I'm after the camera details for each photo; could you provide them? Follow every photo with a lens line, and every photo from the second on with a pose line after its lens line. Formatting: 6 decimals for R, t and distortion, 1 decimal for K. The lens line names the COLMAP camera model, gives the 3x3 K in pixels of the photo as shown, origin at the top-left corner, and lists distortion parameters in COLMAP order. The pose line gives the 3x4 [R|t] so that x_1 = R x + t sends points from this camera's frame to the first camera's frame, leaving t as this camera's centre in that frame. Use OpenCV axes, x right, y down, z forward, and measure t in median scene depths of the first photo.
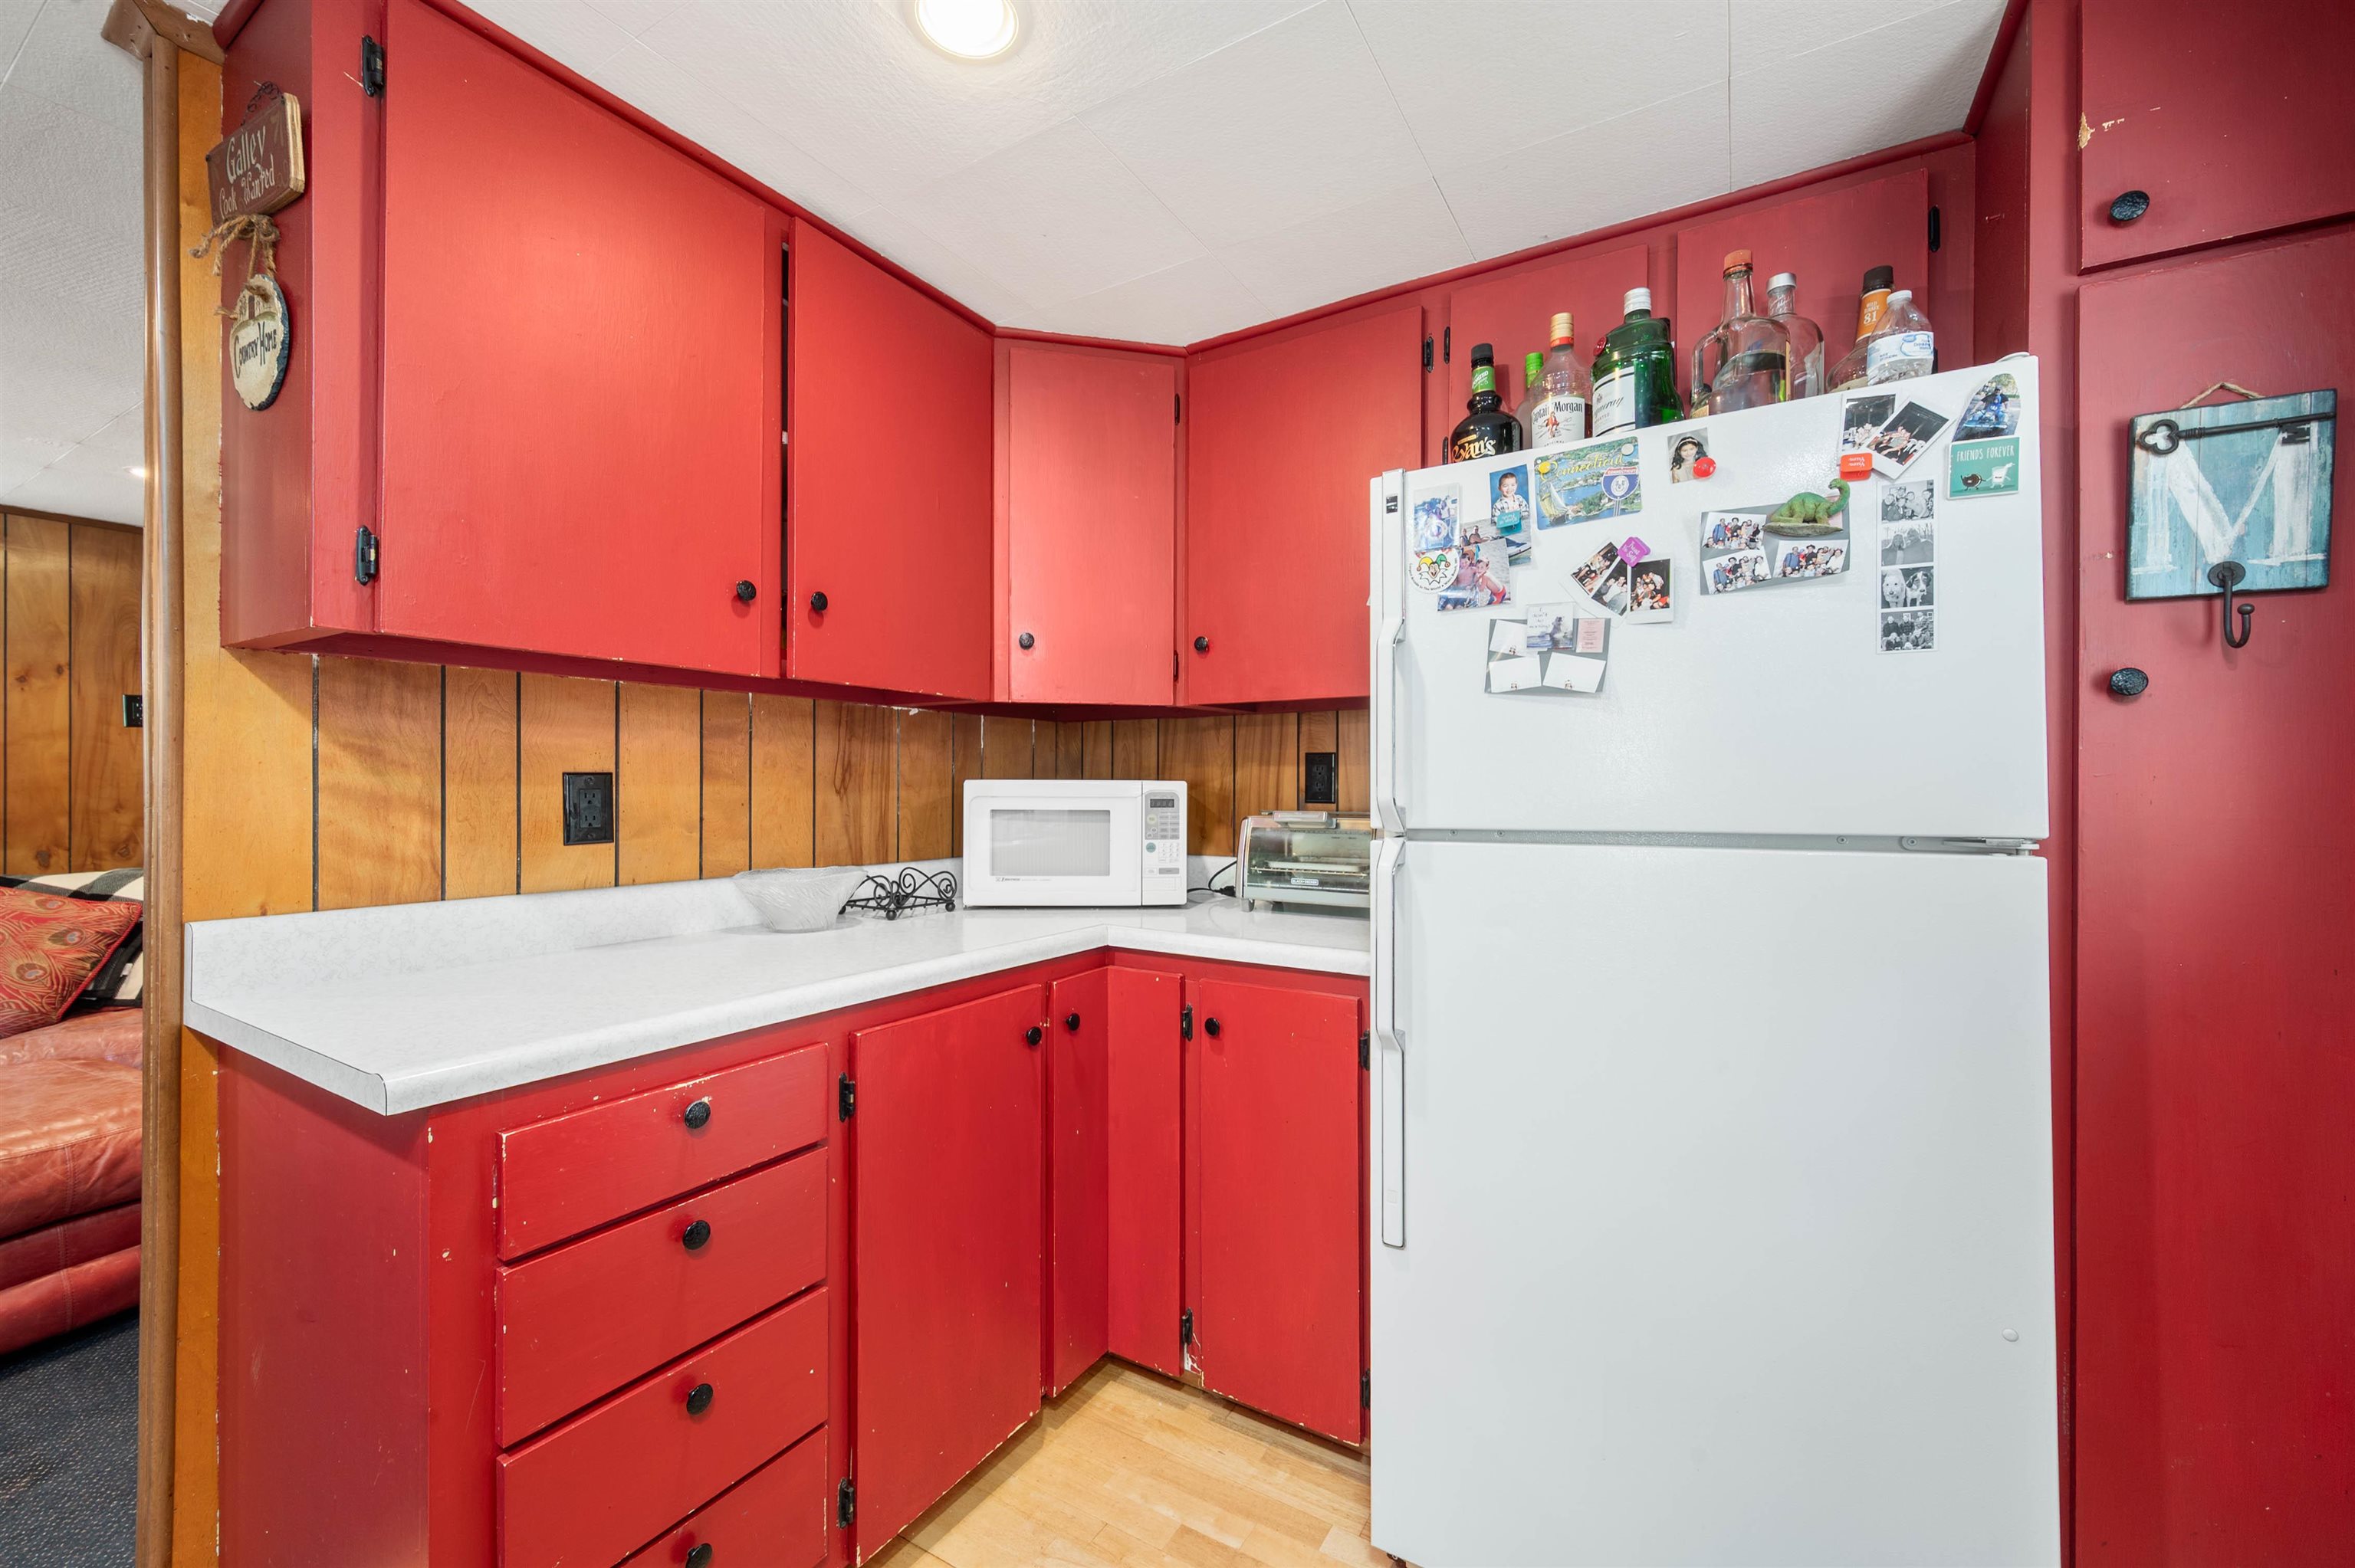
lens RADIAL K [[960.7, 0, 1161.3], [0, 960.7, 773.9], [0, 0, 1]] dist [-0.001258, -0.000079]
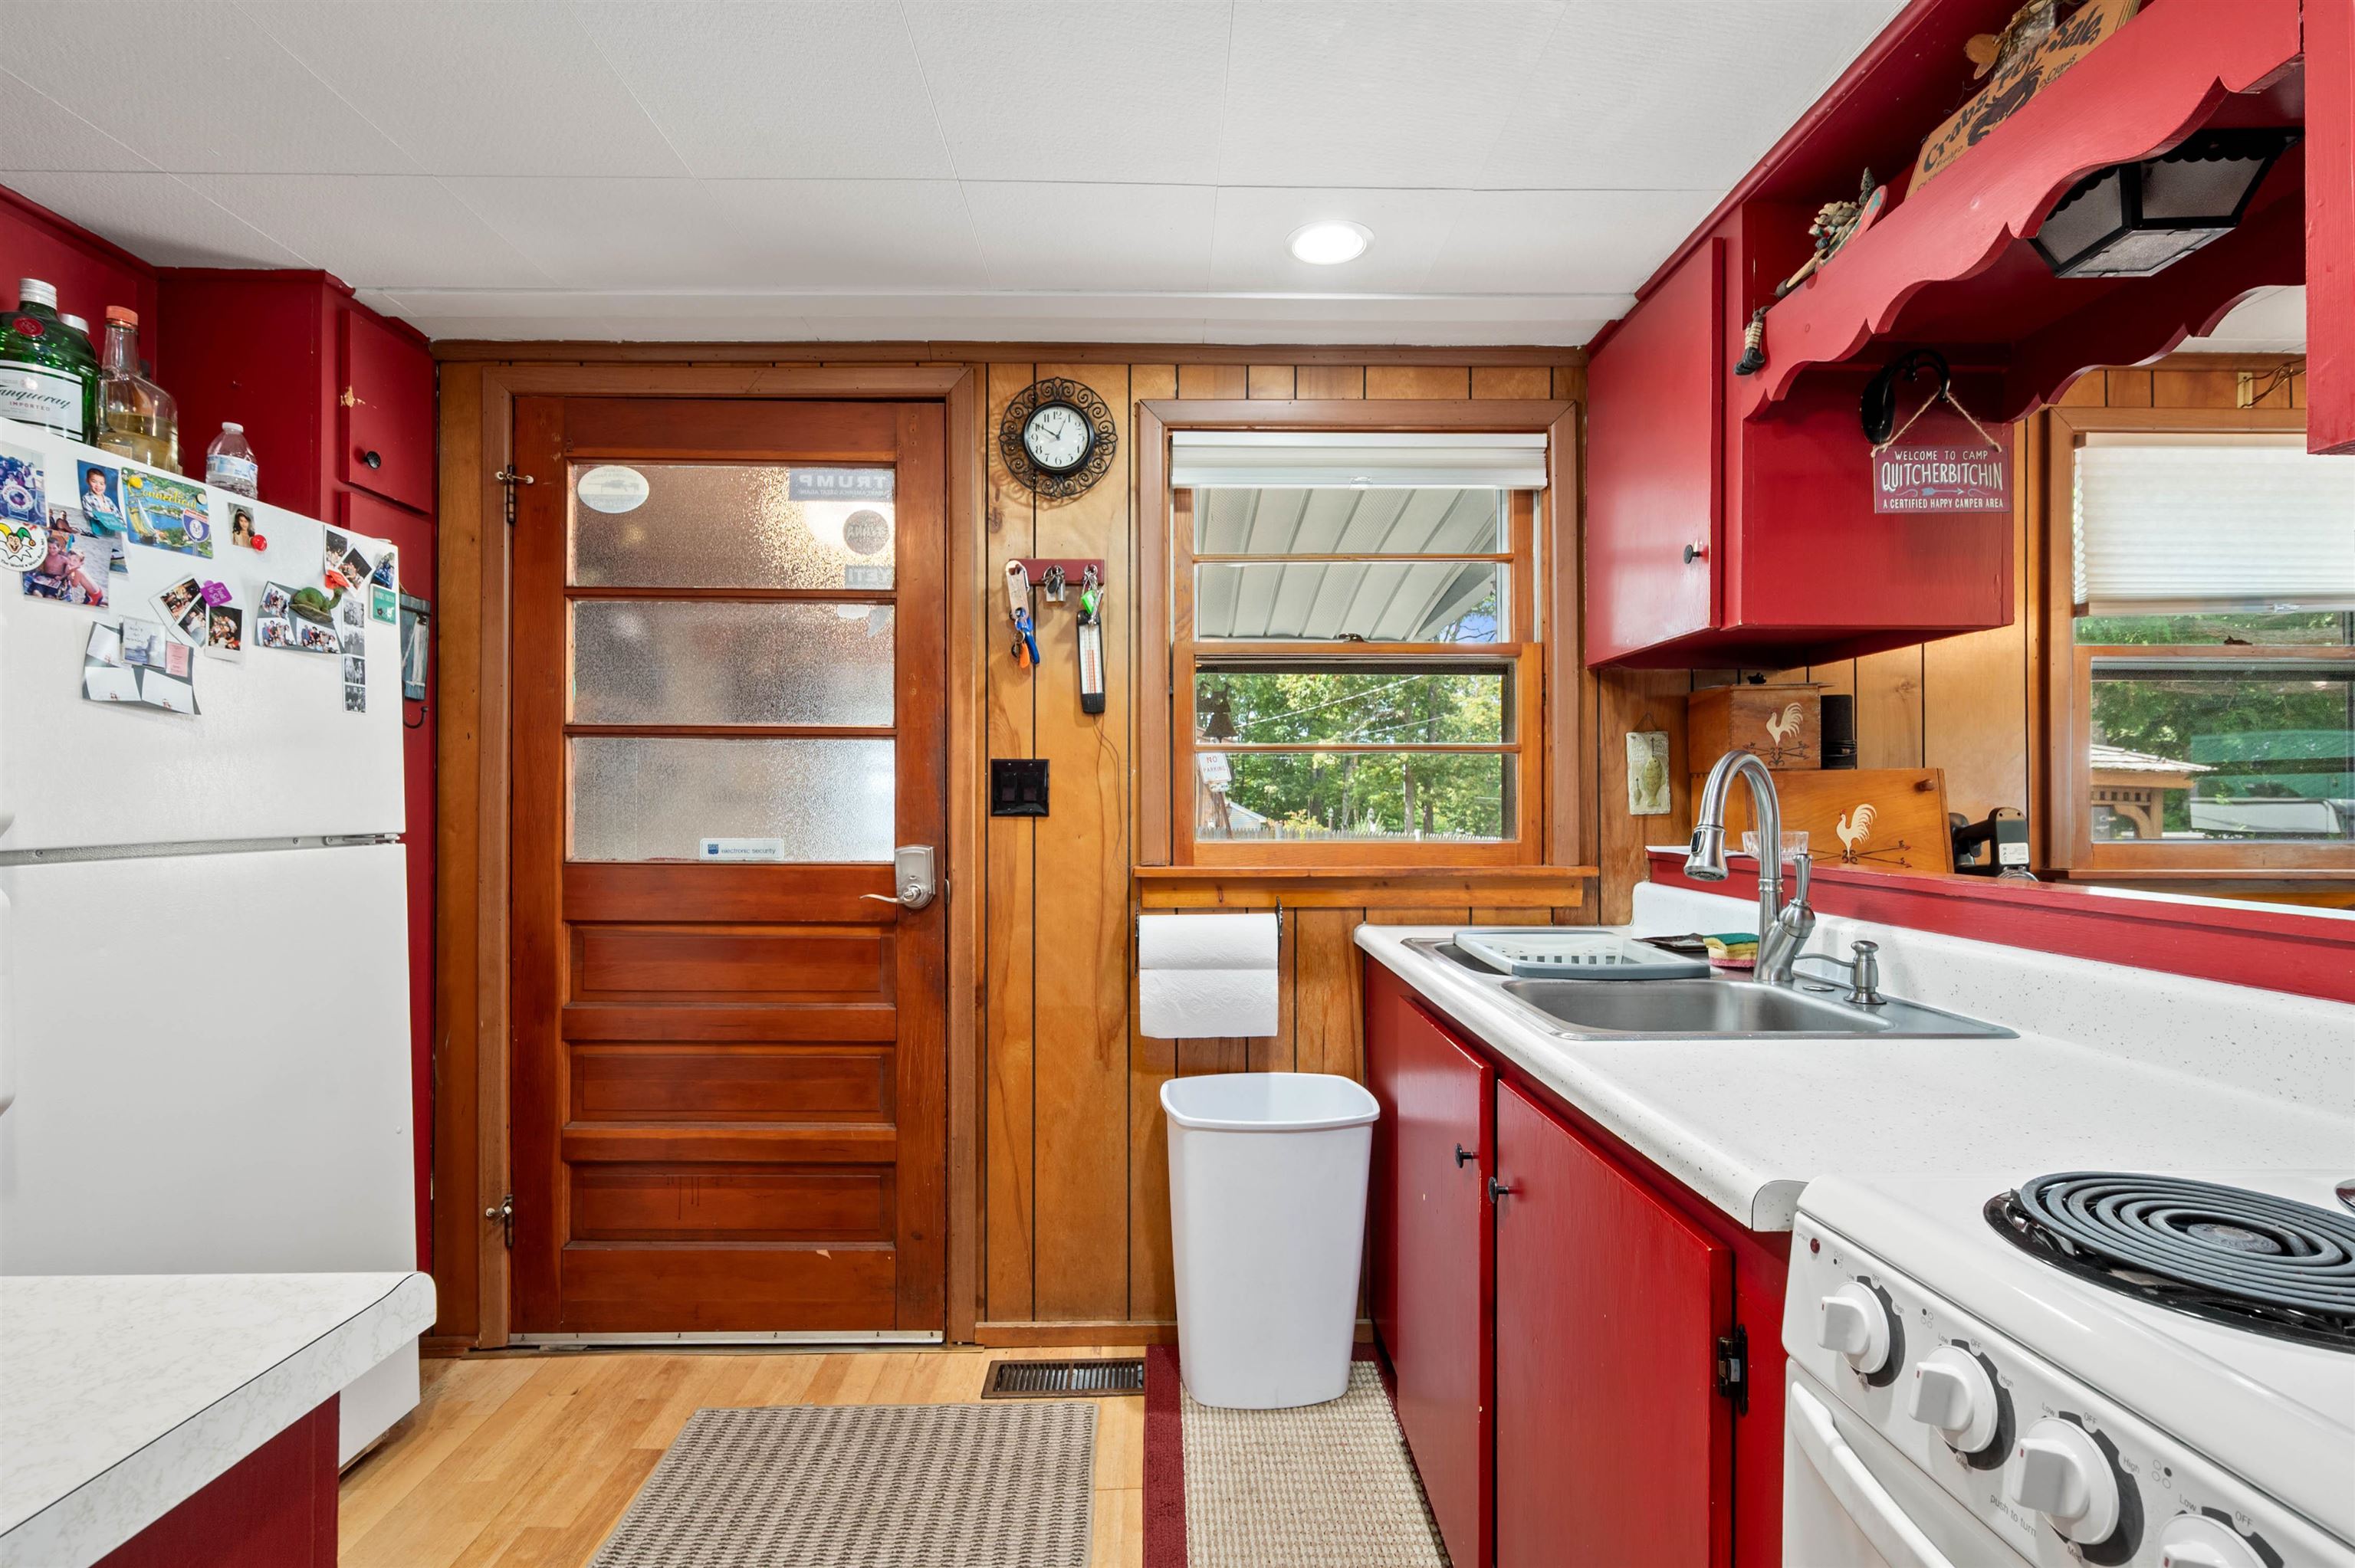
lens RADIAL K [[1055.8, 0, 1168.7], [0, 1055.8, 809.3], [0, 0, 1]] dist [0.000538, -0.000498]
pose [[-0.534281, 0.000062, 0.845307, -1.162557], [-0.006475, 0.999970, -0.004166, 0.021022], [-0.845282, -0.007699, -0.534264, 0.709067]]
